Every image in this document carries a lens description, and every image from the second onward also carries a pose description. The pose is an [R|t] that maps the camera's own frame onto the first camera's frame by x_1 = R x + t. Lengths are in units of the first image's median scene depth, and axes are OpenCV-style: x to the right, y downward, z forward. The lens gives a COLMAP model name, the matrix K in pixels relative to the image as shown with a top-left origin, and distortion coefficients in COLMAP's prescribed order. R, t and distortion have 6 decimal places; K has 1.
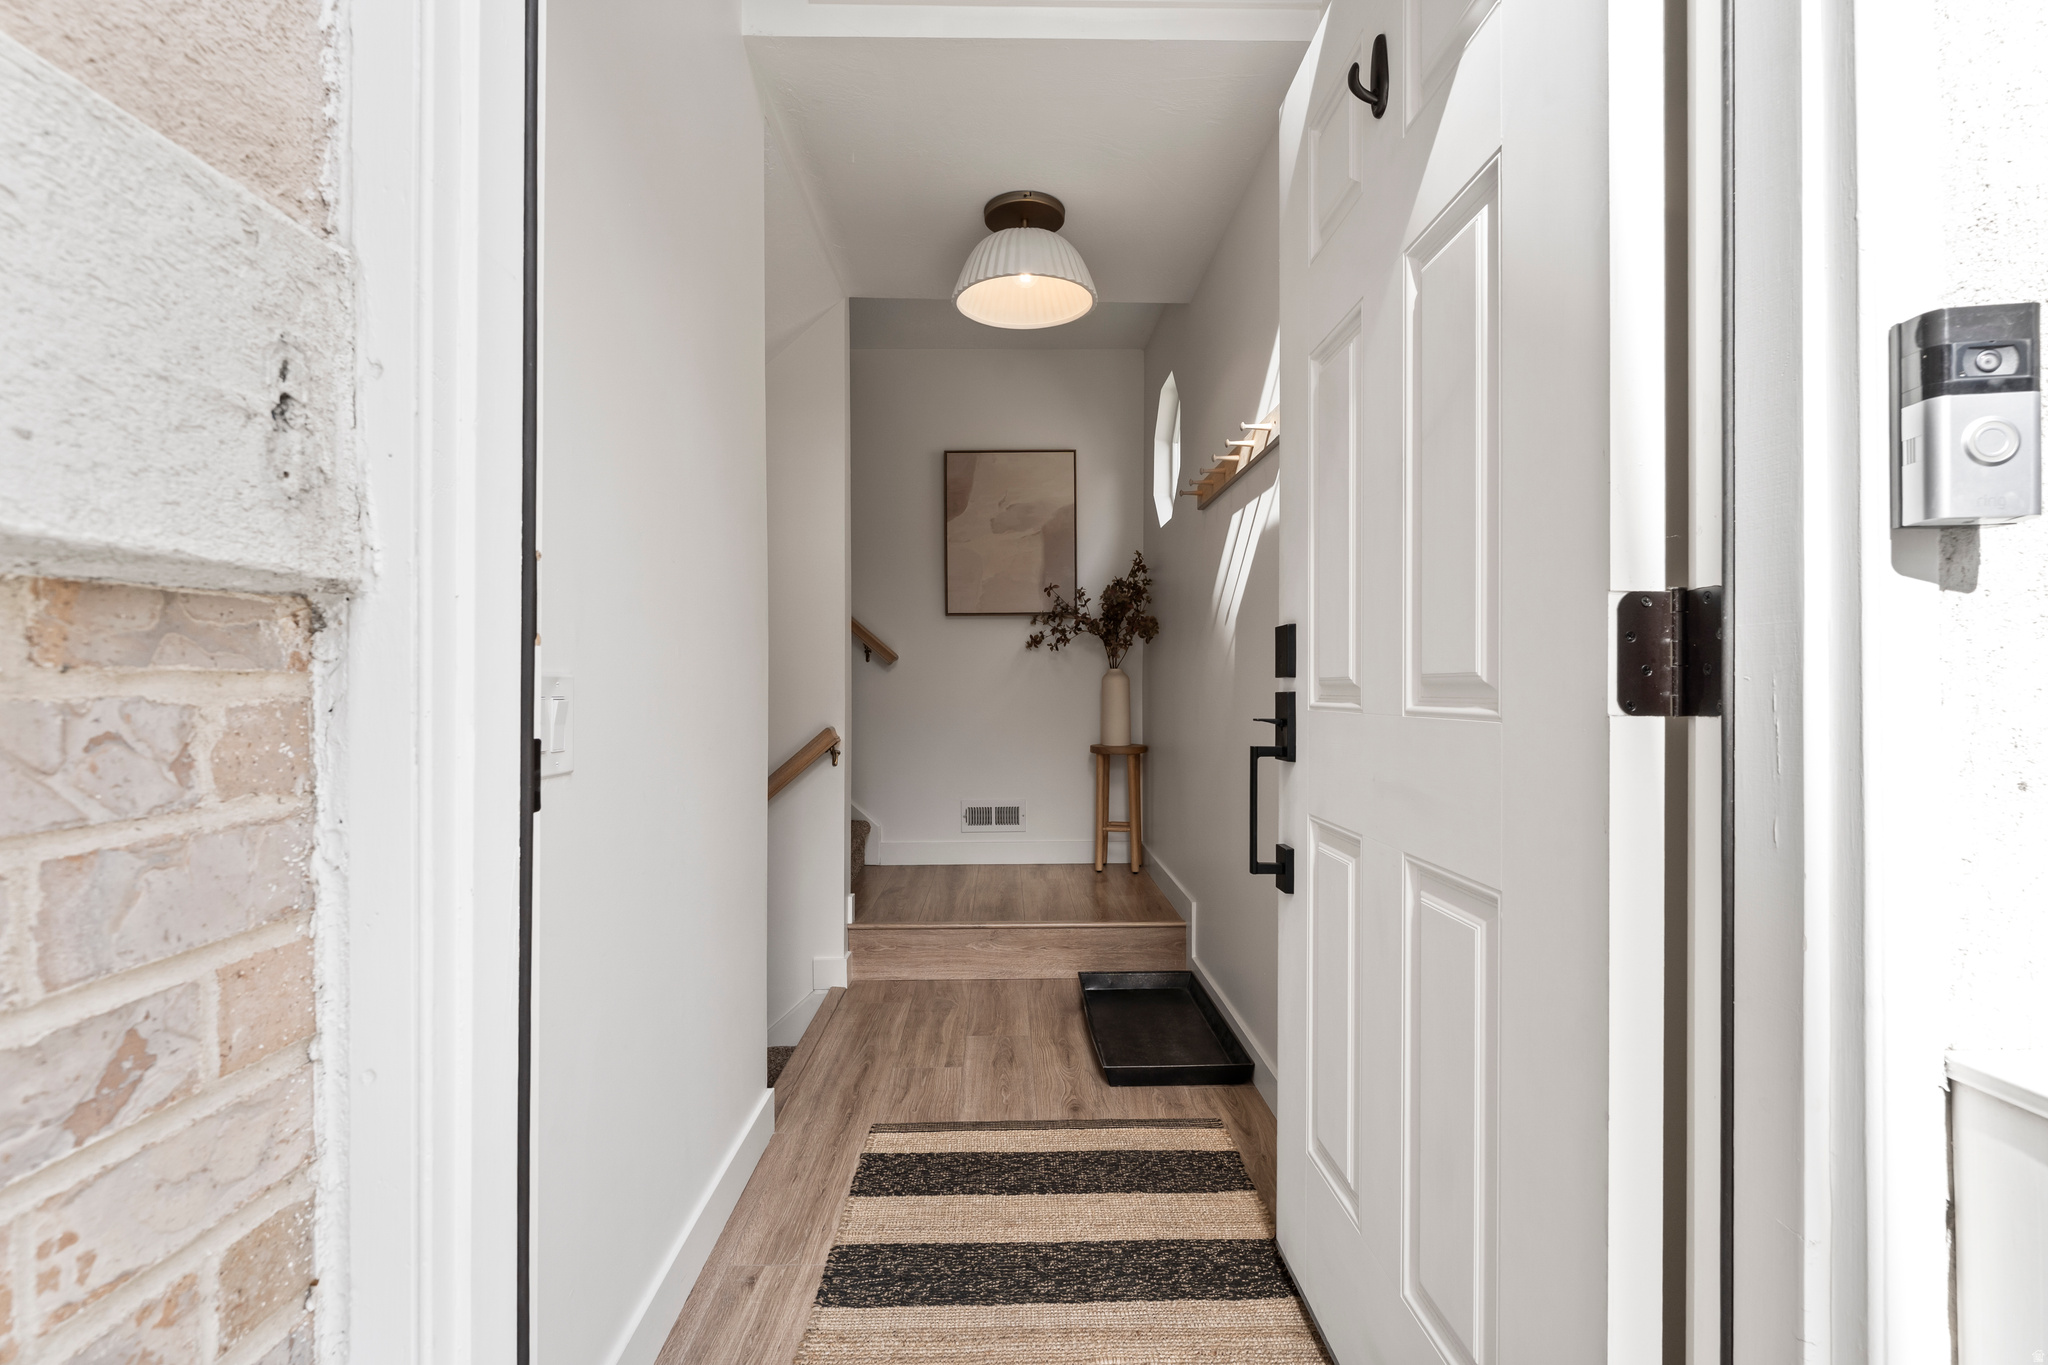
lens RADIAL K [[936.4, 0, 1026.4], [0, 936.4, 680.4], [0, 0, 1]] dist [-0.001244, 0.000674]
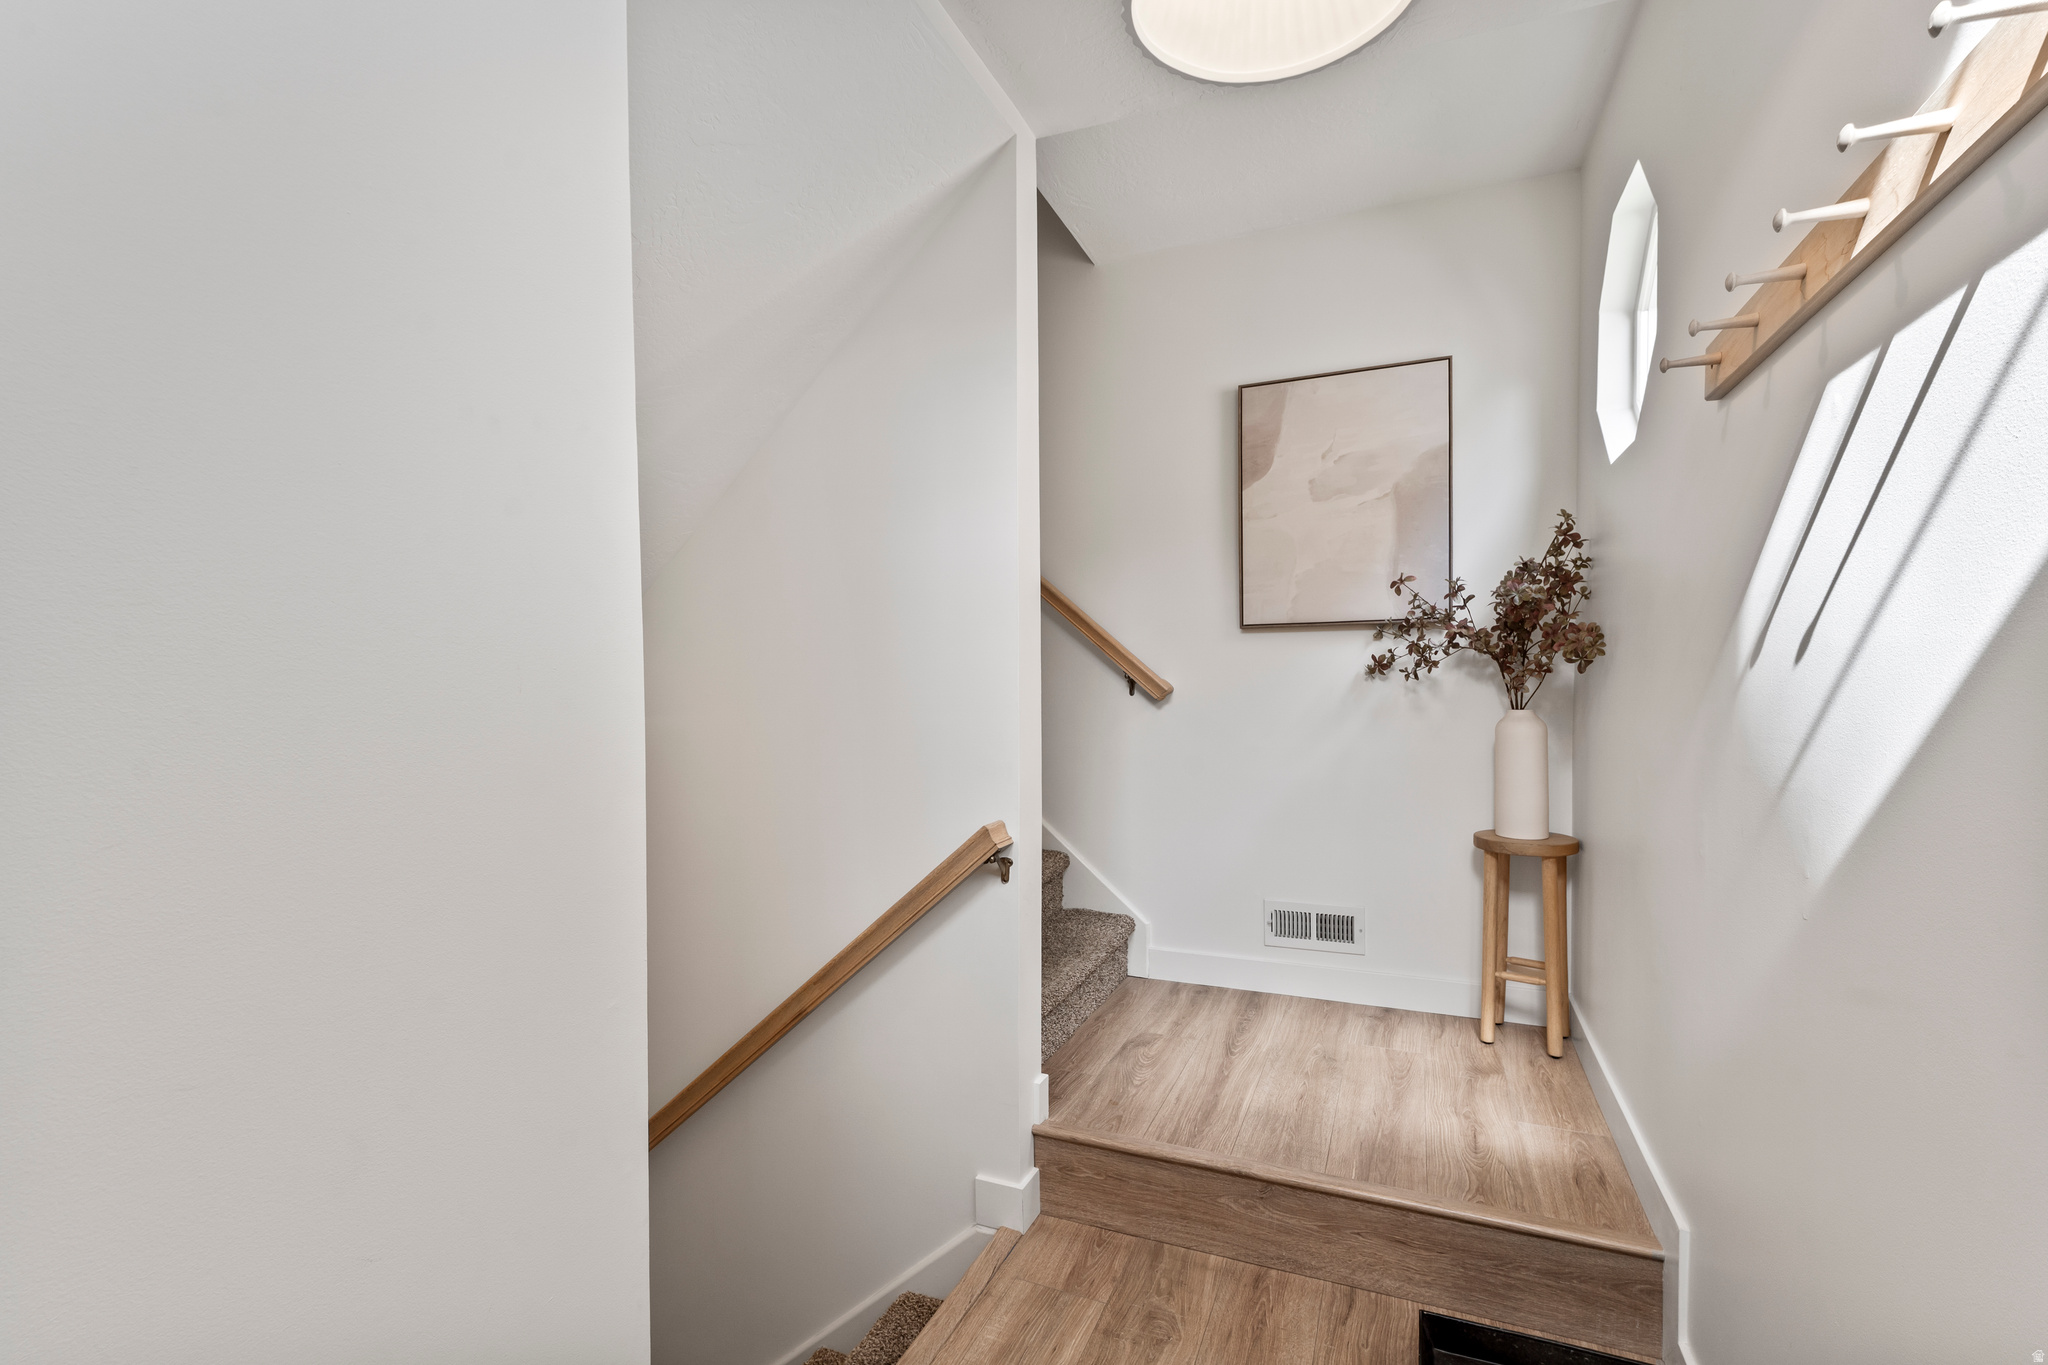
lens RADIAL K [[921.9, 0, 1025.0], [0, 921.9, 700.4], [0, 0, 1]] dist [-0.004456, -0.000864]
pose [[0.912326, 0.004694, -0.409437, 0.046959], [0.006334, 0.999653, 0.025575, -0.036364], [0.409415, -0.025926, 0.911980, 0.332077]]
